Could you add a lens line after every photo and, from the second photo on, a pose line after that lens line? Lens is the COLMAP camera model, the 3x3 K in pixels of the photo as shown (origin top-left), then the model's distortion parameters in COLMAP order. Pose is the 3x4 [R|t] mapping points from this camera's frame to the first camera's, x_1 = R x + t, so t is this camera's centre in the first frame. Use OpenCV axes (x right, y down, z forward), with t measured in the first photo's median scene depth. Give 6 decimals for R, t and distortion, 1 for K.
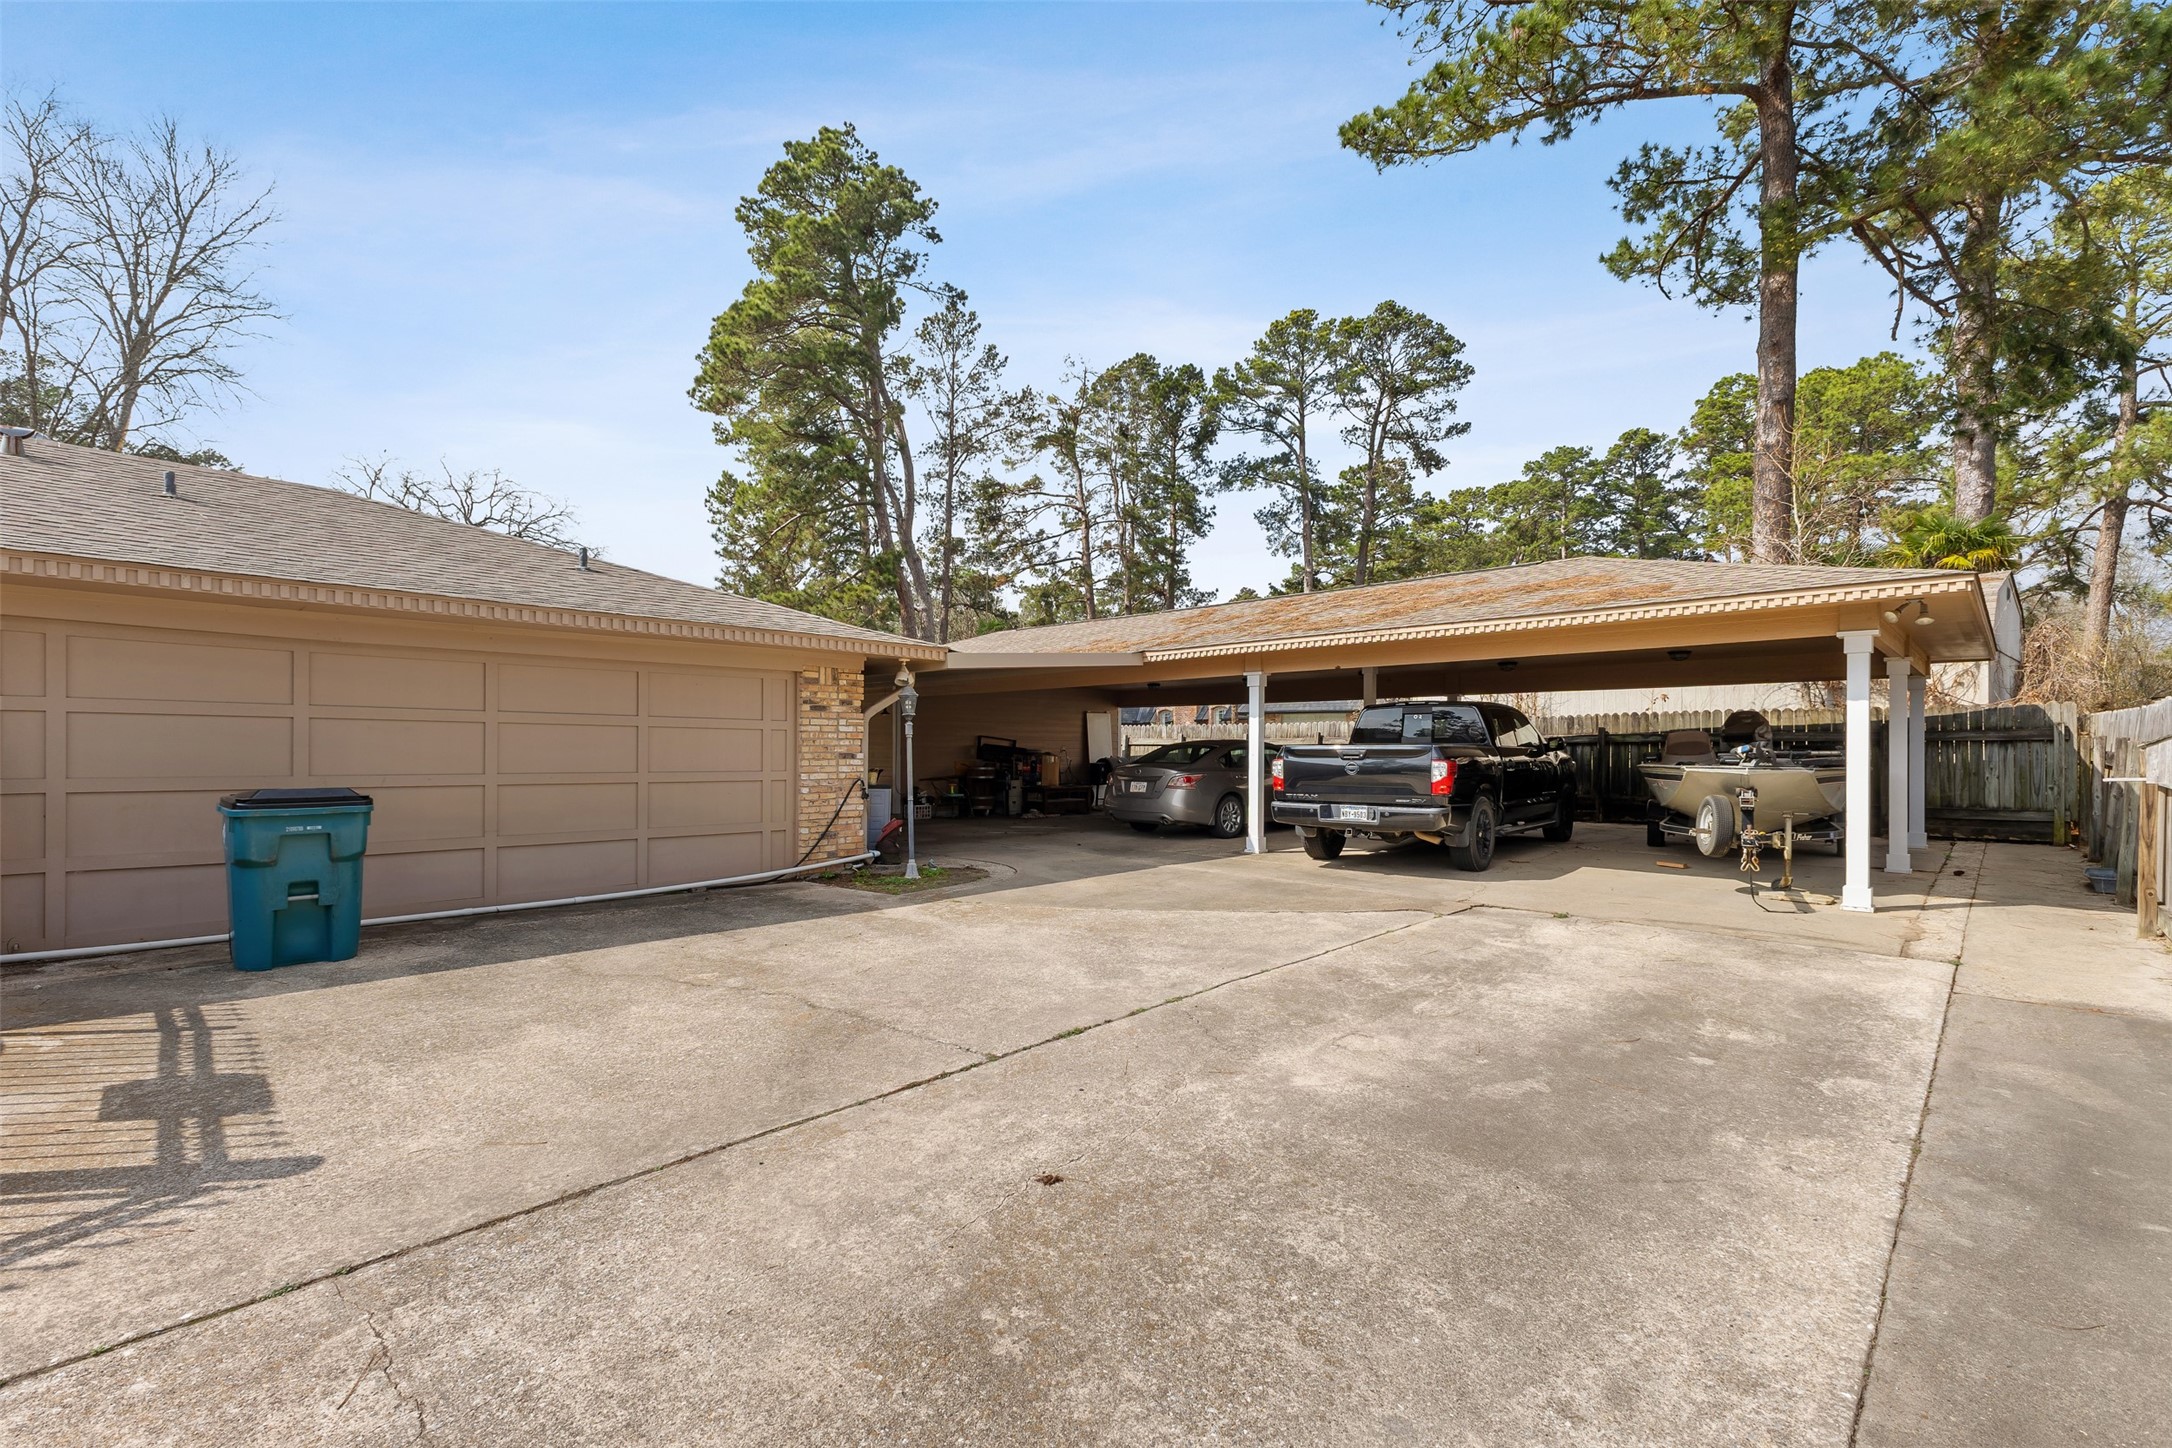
lens RADIAL K [[958.5, 0, 1074.0], [0, 958.5, 756.3], [0, 0, 1]] dist [0.012434, -0.003153]
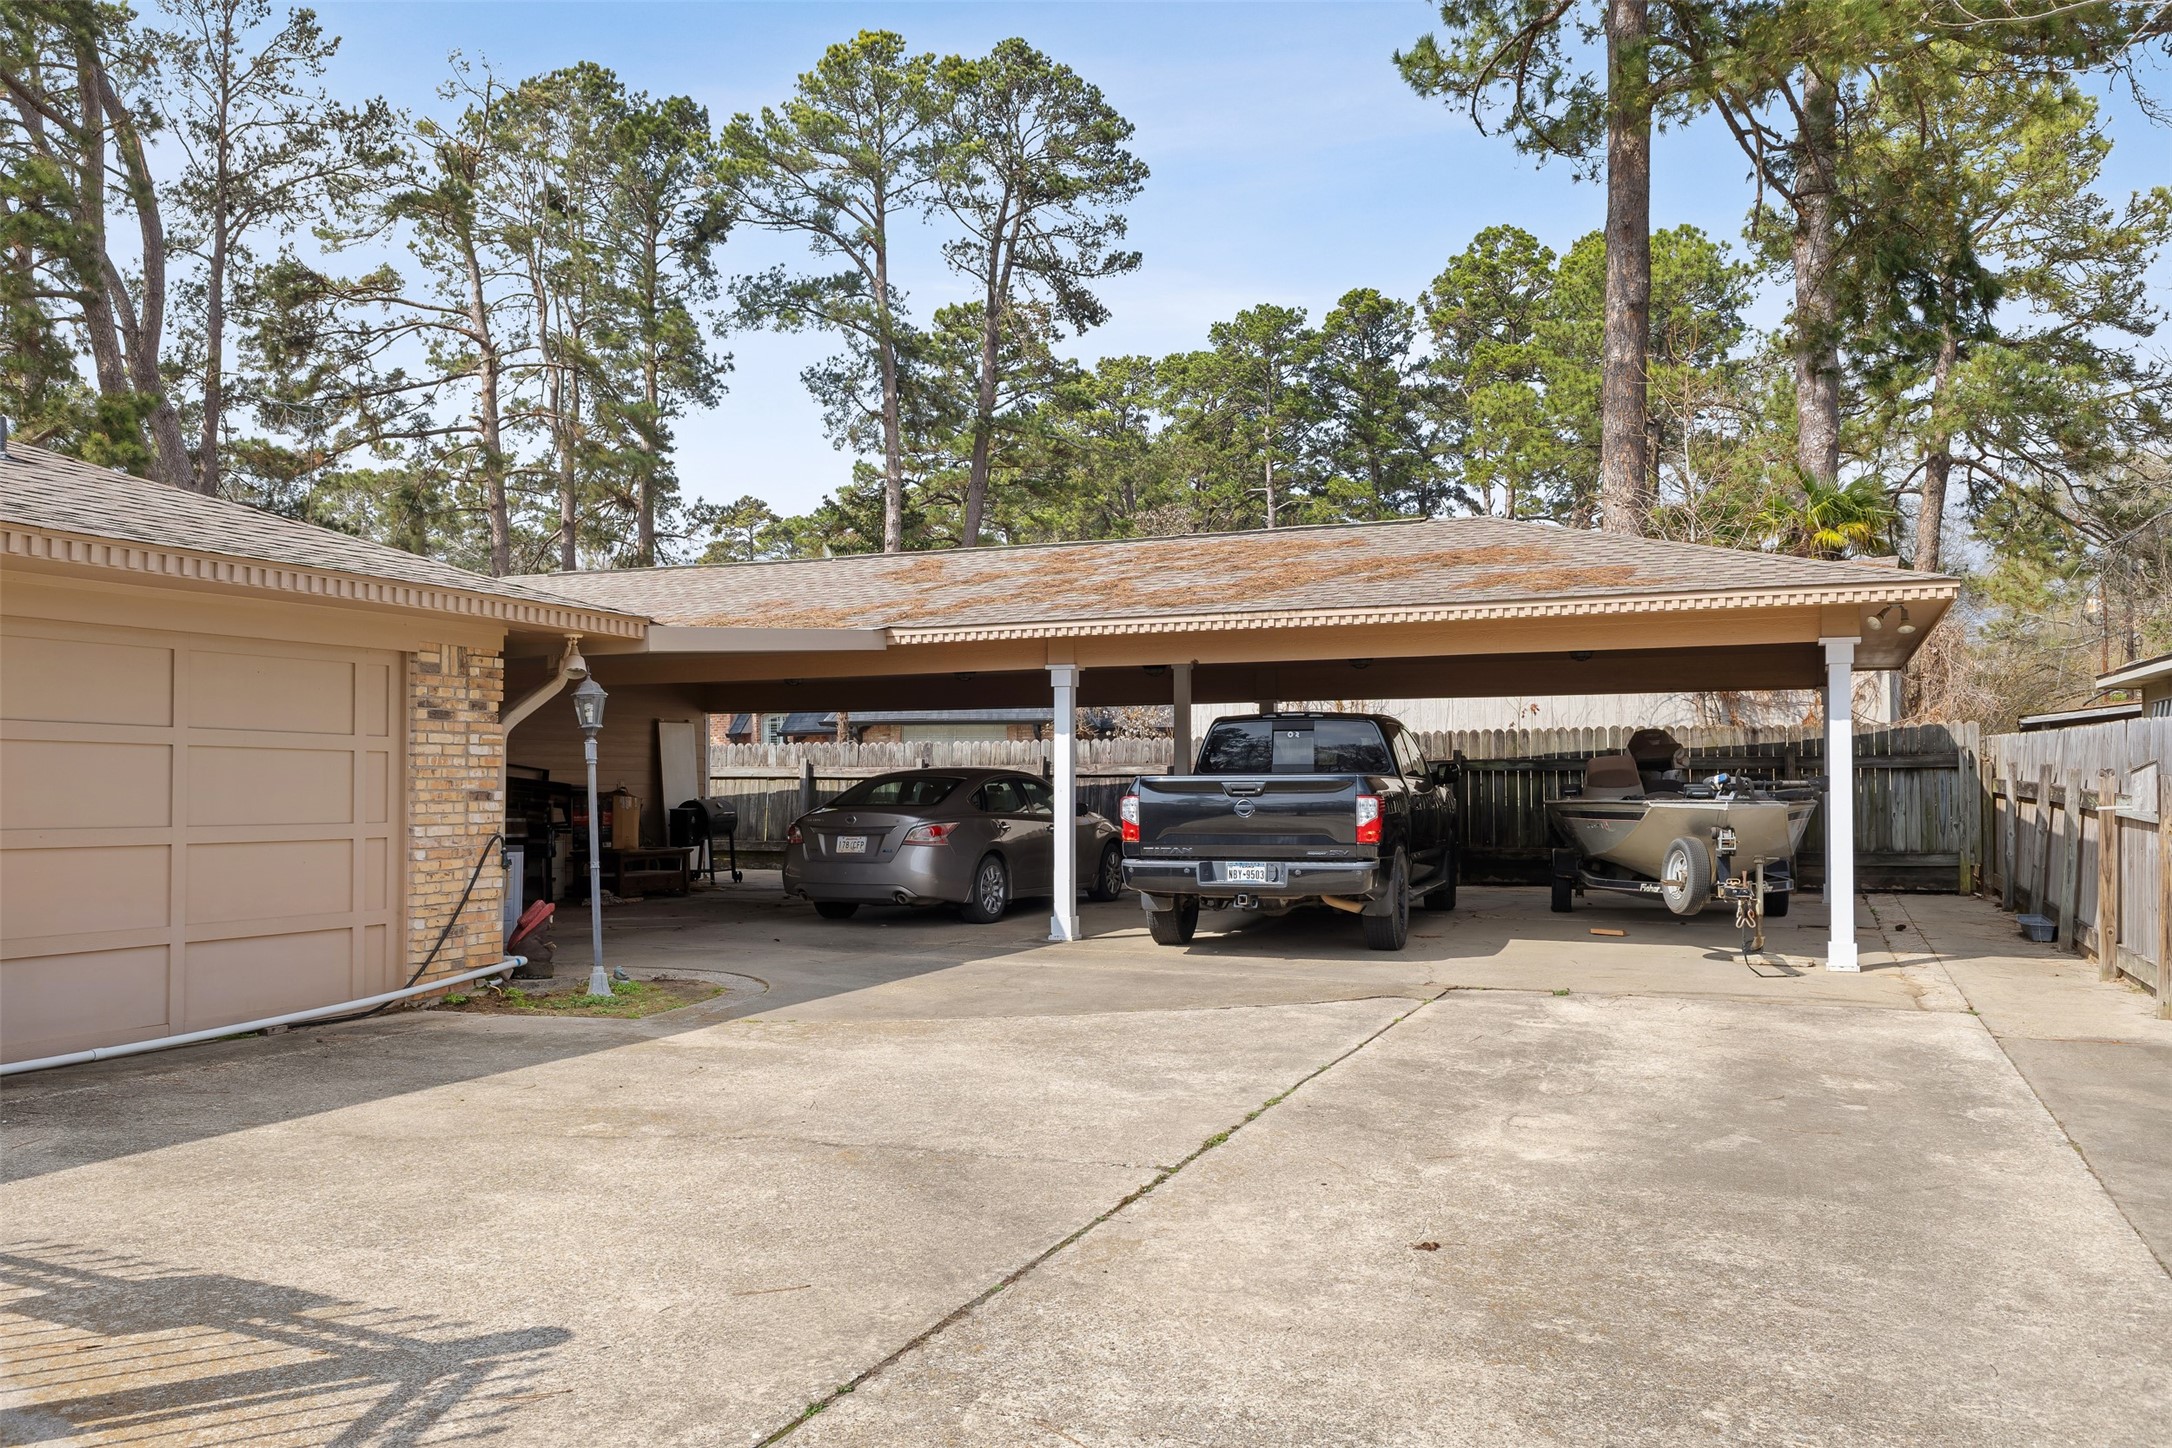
lens RADIAL K [[1746.6, 0, 1065.3], [0, 1746.6, 772.9], [0, 0, 1]] dist [0.004908, -0.008349]
pose [[0.930797, -0.002254, 0.365529, -0.179276], [0.007809, 0.999875, -0.013720, 0.001812], [-0.365453, 0.015625, 0.930699, -0.080873]]
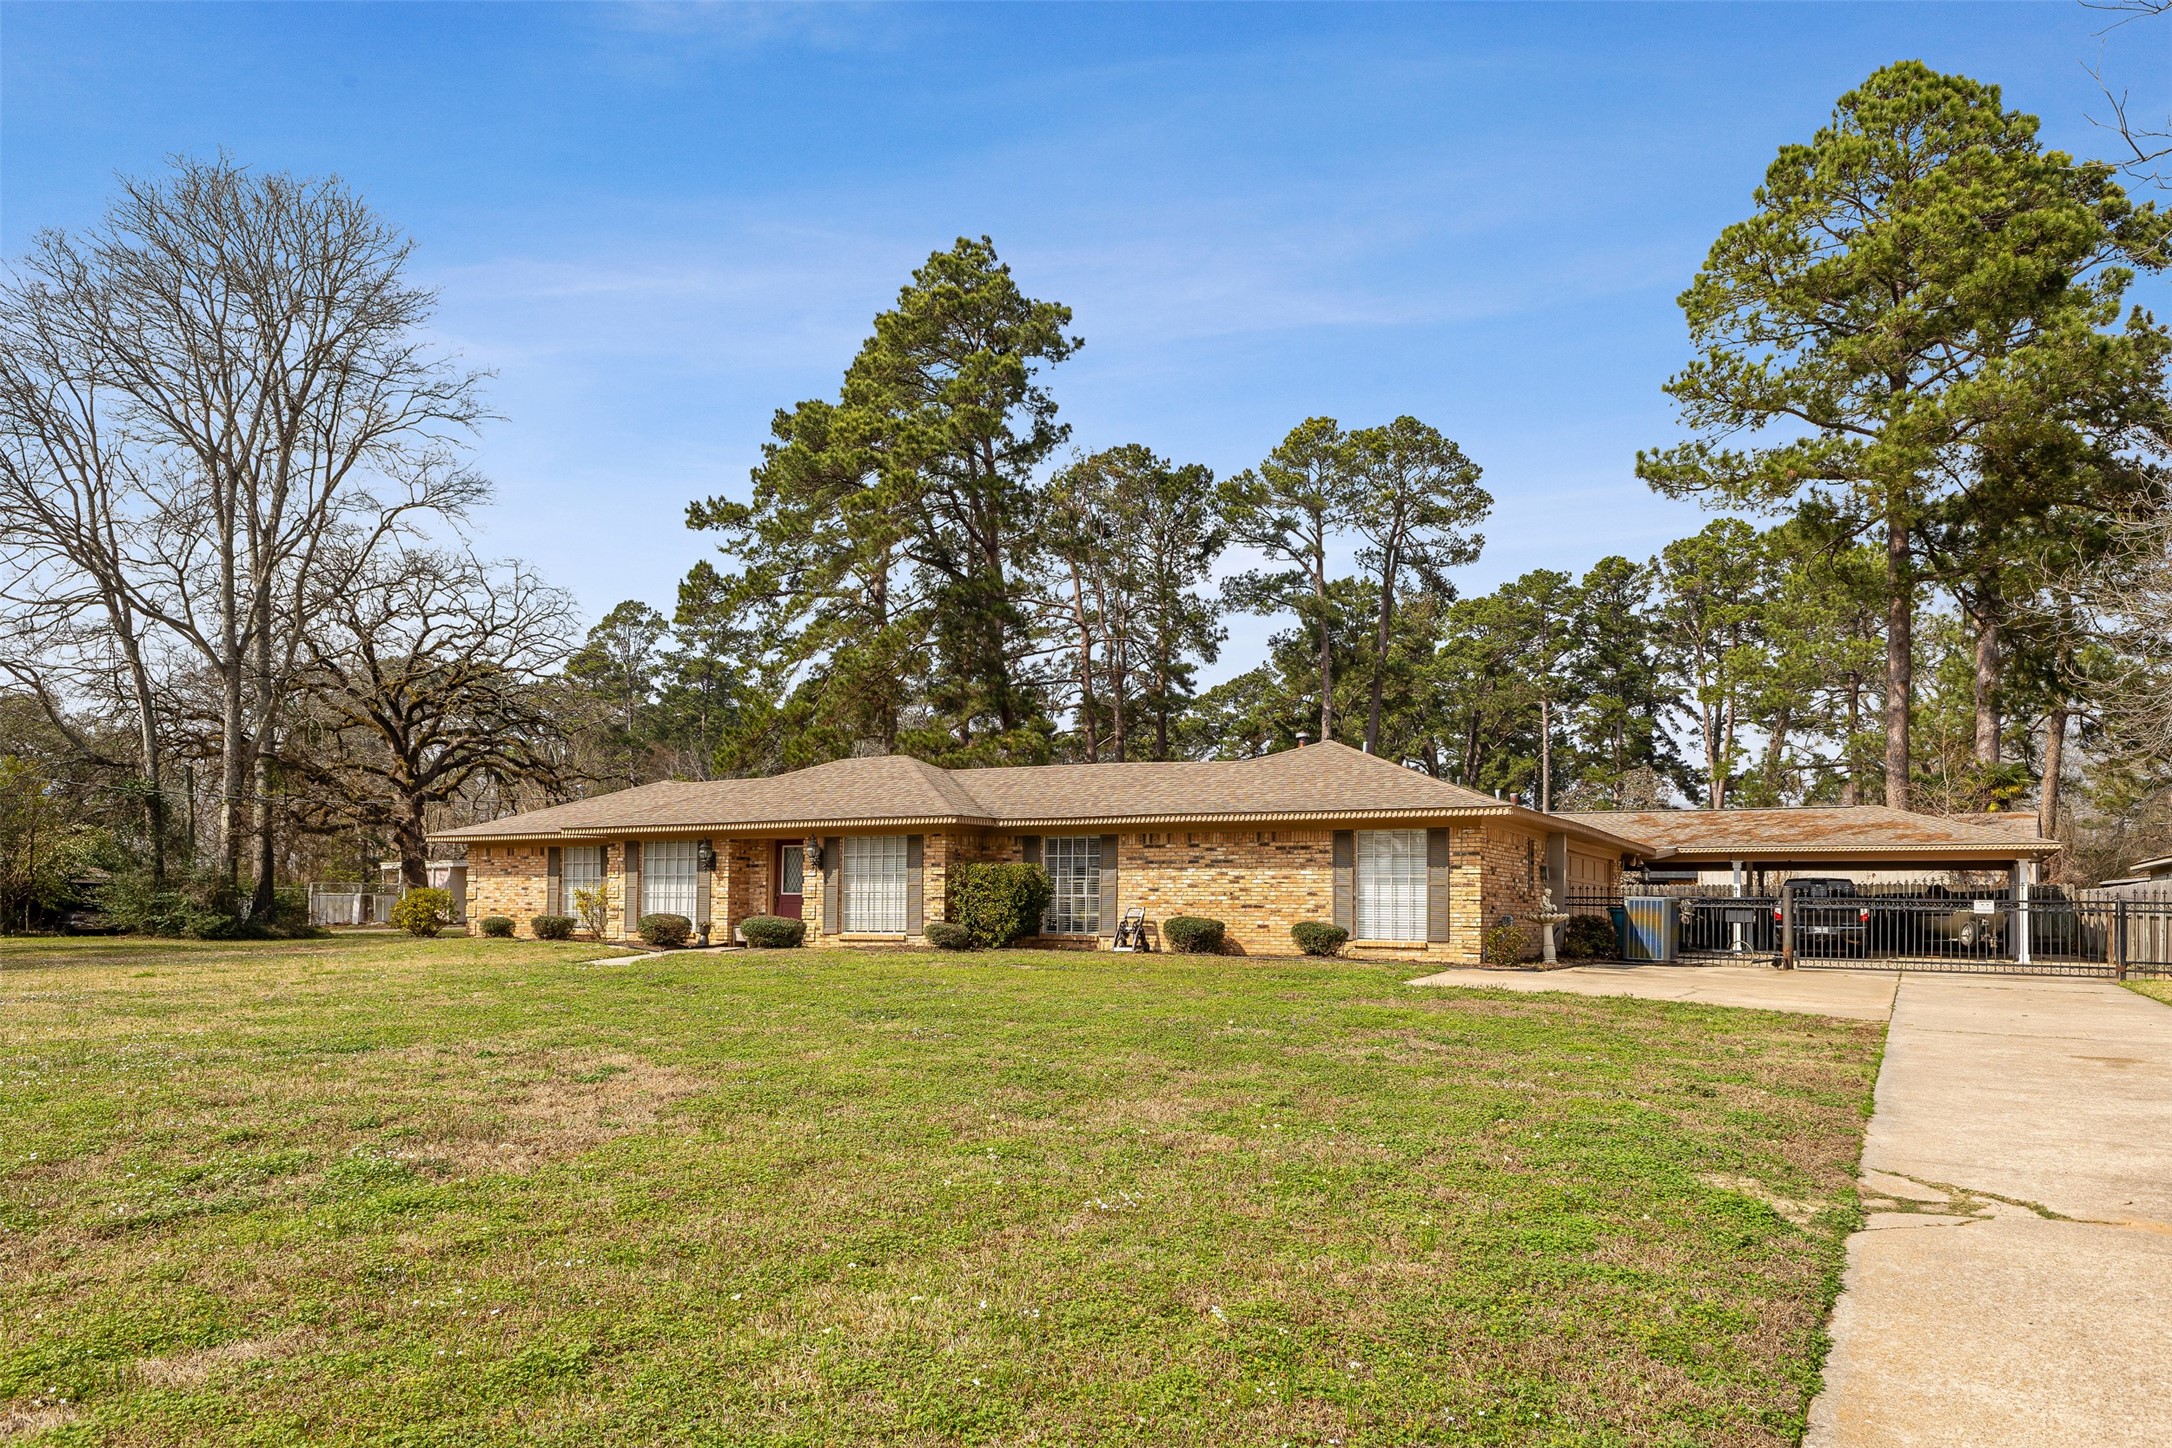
lens RADIAL K [[1552.8, 0, 1081.8], [0, 1552.8, 866.9], [0, 0, 1]] dist [0.005518, 0.010872]
pose [[0.961945, 0.019650, 0.272537, -1.384785], [-0.008894, 0.999134, -0.040645, 0.044709], [-0.273100, 0.036674, 0.961286, -1.174090]]
